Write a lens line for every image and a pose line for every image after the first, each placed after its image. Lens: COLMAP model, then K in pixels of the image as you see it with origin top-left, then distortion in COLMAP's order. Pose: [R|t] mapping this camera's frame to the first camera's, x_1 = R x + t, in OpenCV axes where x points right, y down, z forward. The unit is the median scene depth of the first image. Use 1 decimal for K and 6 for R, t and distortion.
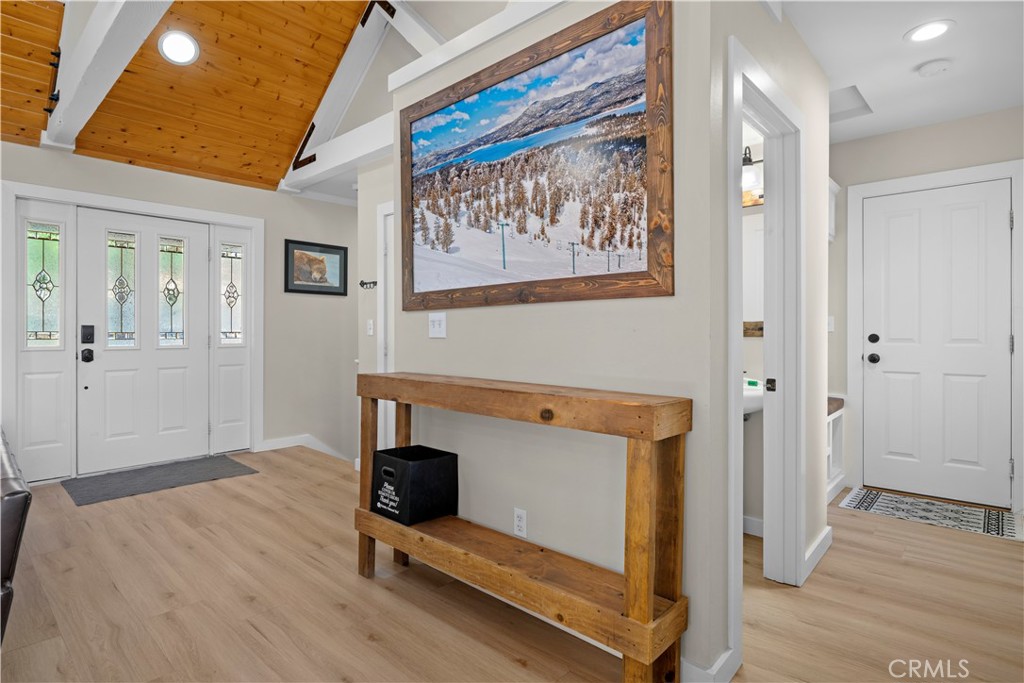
lens RADIAL K [[525.4, 0, 508.0], [0, 525.4, 344.9], [0, 0, 1]] dist [-0.003179, -0.001266]
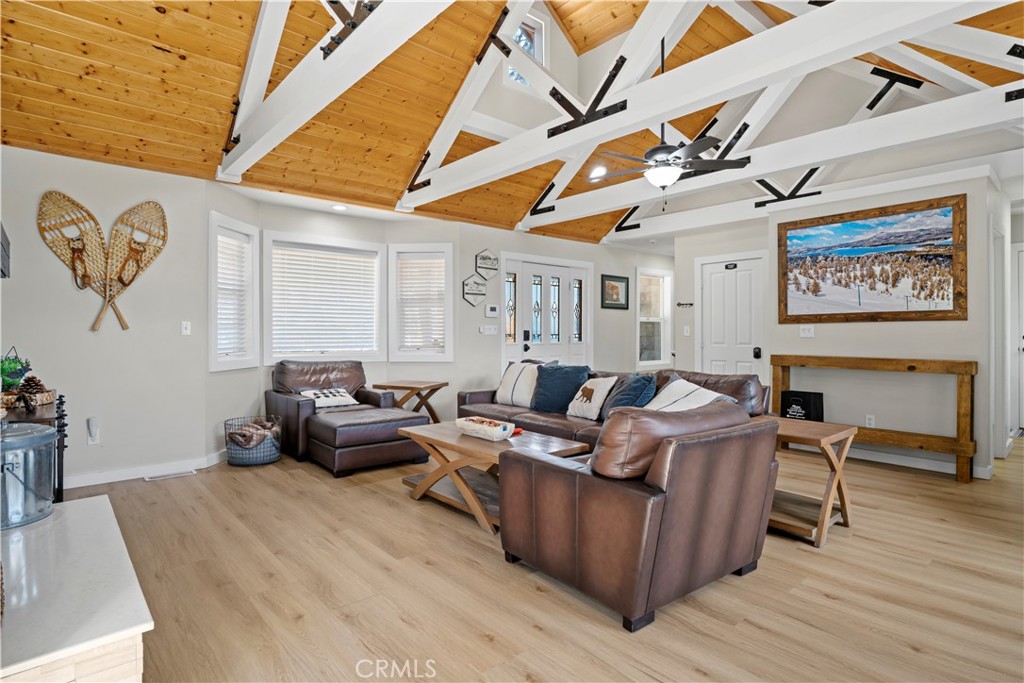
lens RADIAL K [[525.4, 0, 490.3], [0, 525.4, 343.1], [0, 0, 1]] dist [-0.003179, -0.001266]
pose [[0.998707, -0.001314, -0.050819, -1.452359], [0.001274, 0.999999, -0.000815, 0.011098], [0.050820, 0.000749, 0.998708, -1.274841]]
